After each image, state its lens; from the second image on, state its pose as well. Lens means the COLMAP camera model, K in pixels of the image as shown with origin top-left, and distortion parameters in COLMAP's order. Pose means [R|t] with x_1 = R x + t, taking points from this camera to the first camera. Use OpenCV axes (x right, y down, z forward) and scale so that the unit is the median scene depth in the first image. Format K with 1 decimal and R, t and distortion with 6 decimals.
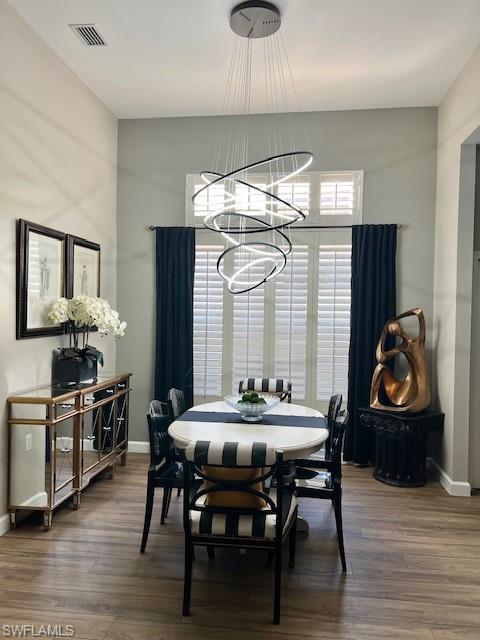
lens RADIAL K [[479.5, 0, 243.3], [0, 479.5, 317.5], [0, 0, 1]] dist [0.011792, -0.010120]
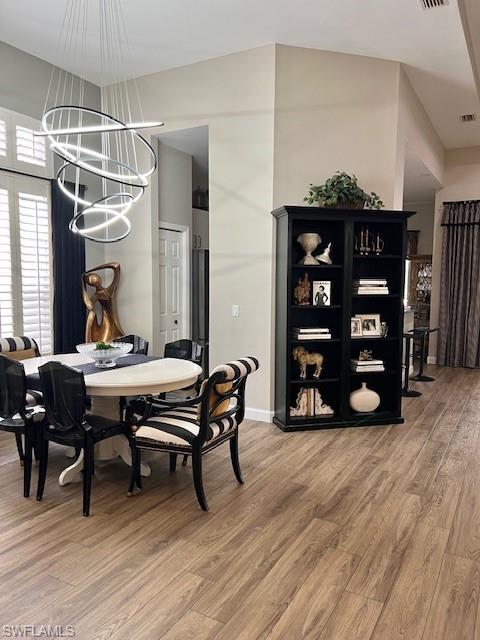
lens RADIAL K [[479.5, 0, 242.2], [0, 479.5, 317.9], [0, 0, 1]] dist [0.011792, -0.010120]
pose [[0.384152, -0.086556, 0.919203, -0.614566], [0.012729, 0.995998, 0.088468, 0.016789], [-0.923182, -0.022284, 0.383717, 0.247585]]
